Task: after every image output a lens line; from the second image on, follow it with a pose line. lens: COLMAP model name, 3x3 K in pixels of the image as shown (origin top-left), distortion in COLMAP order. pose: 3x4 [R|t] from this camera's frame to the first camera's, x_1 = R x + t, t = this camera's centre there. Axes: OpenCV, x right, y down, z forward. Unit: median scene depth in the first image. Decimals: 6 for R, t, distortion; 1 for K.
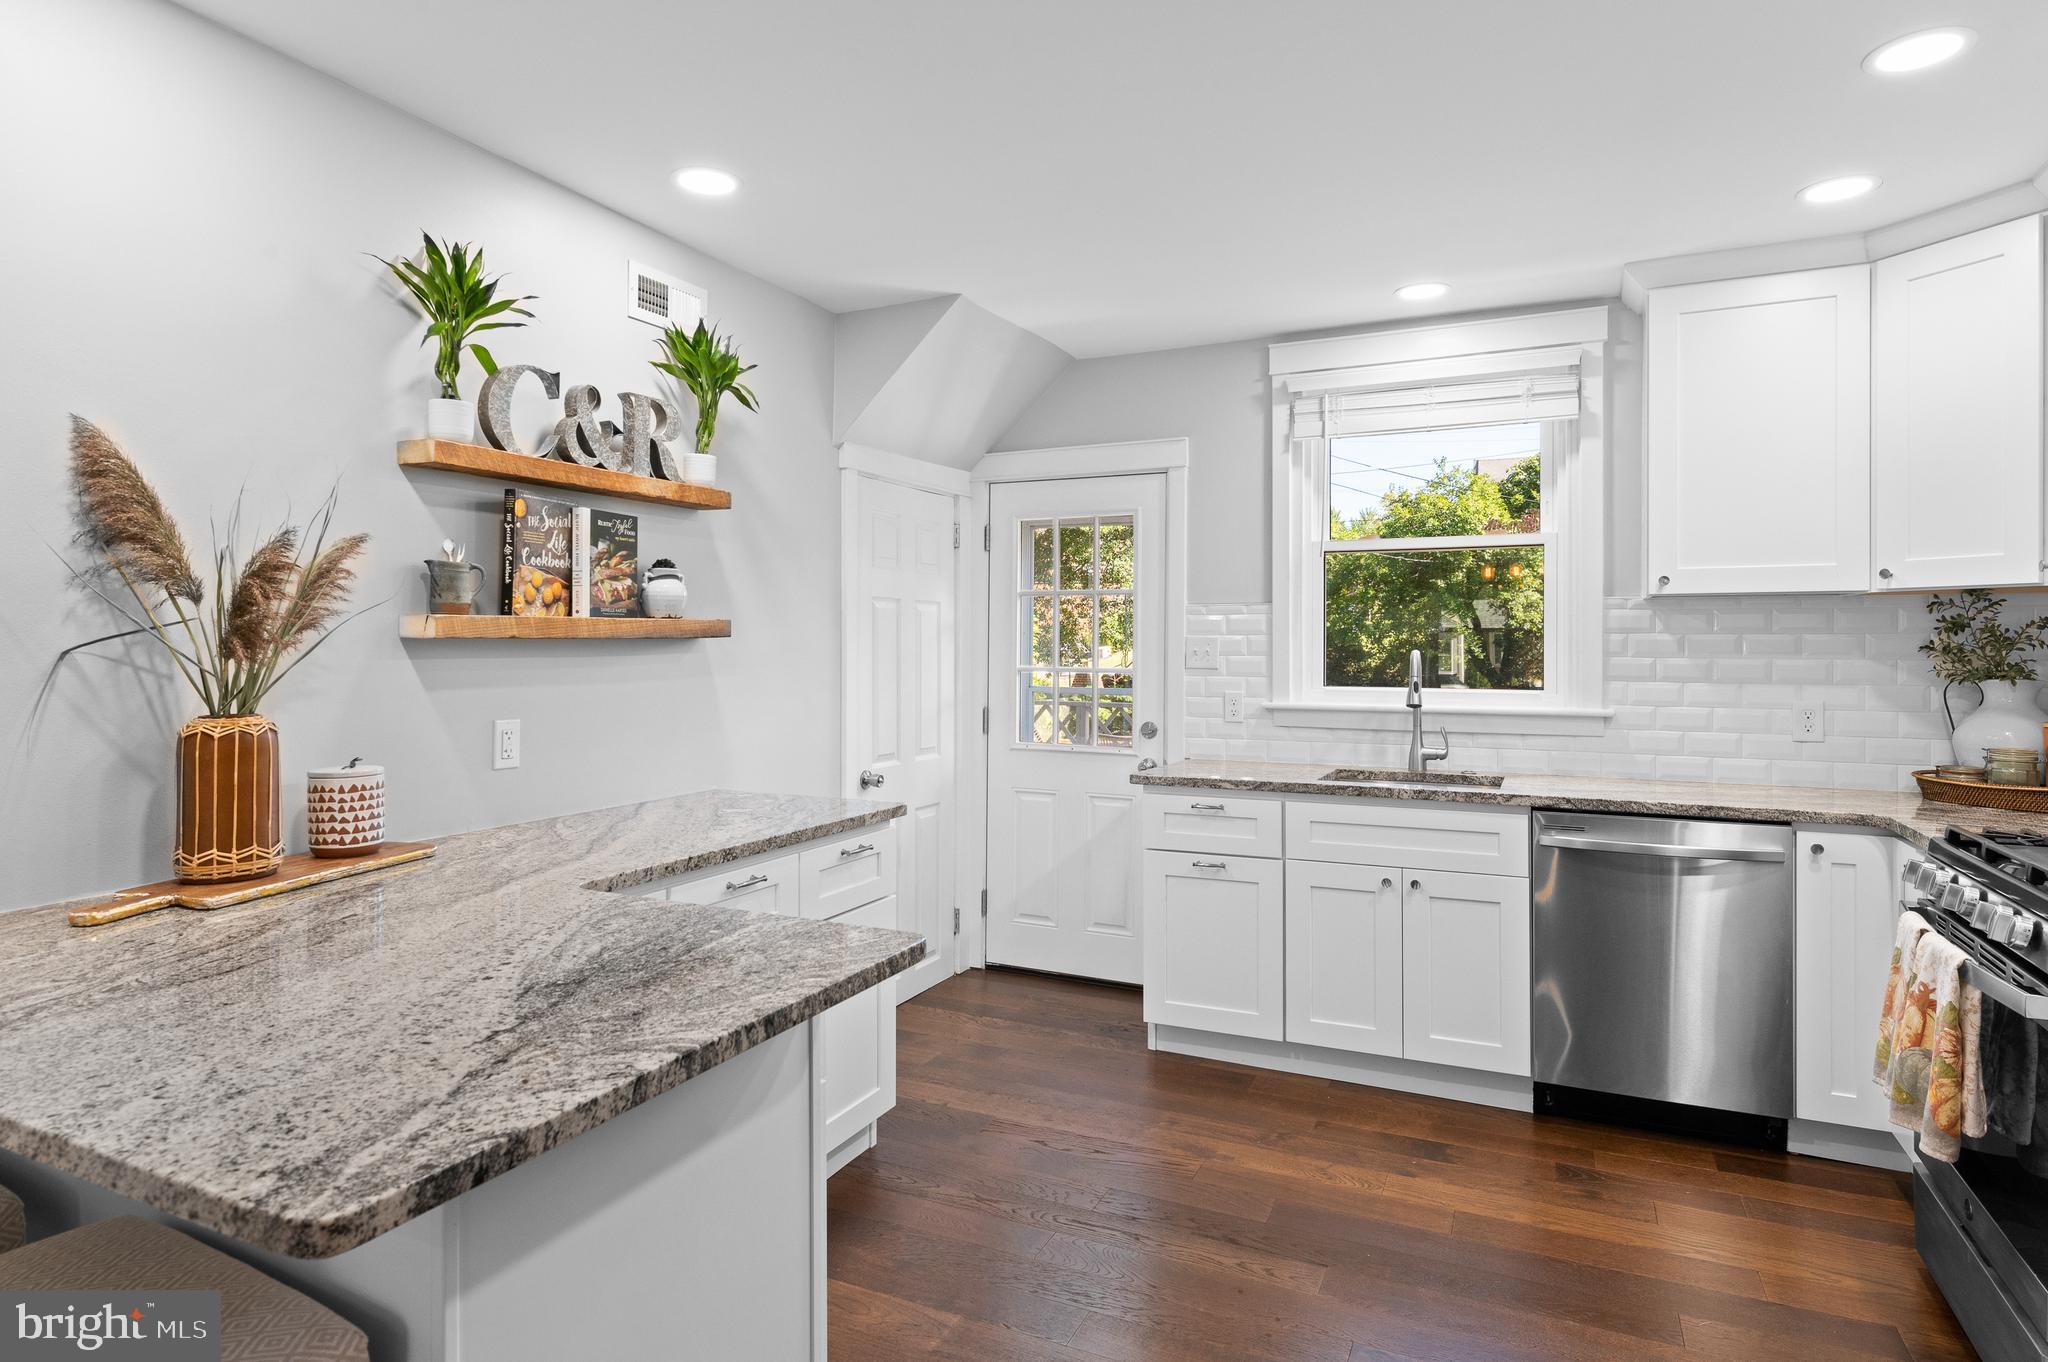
lens RADIAL K [[1130.6, 0, 1025.9], [0, 1130.6, 648.0], [0, 0, 1]] dist [0.002287, -0.000320]
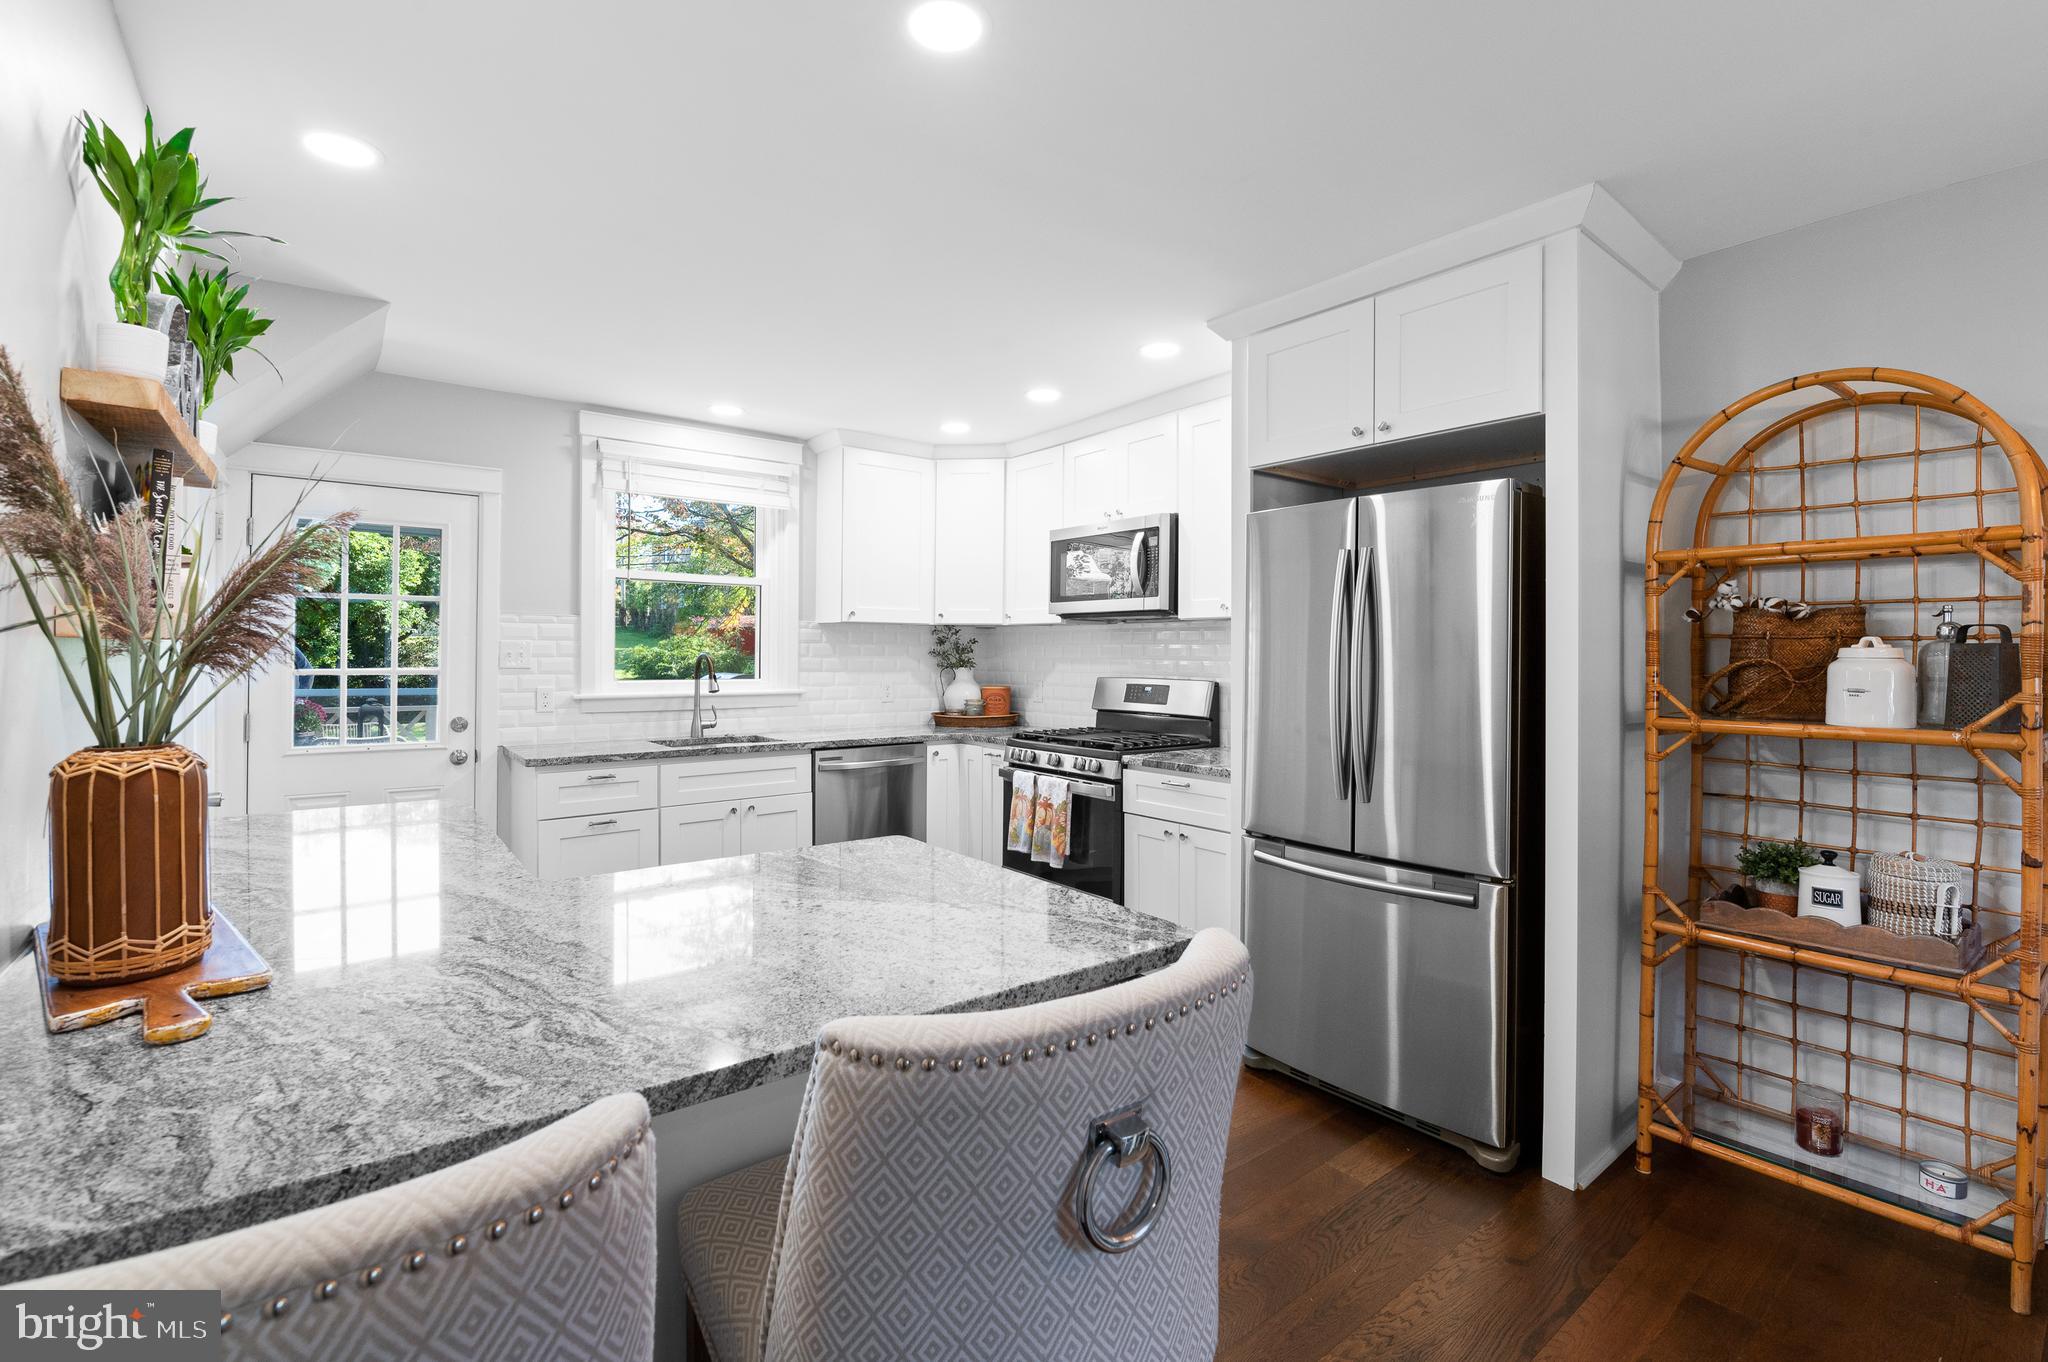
lens RADIAL K [[891.9, 0, 1025.3], [0, 891.9, 657.2], [0, 0, 1]] dist [0.000773, -0.000026]
pose [[0.447239, -0.003509, 0.894408, -0.503295], [-0.004271, 0.999973, 0.006059, -0.001633], [-0.894404, -0.006529, 0.447211, 0.126776]]
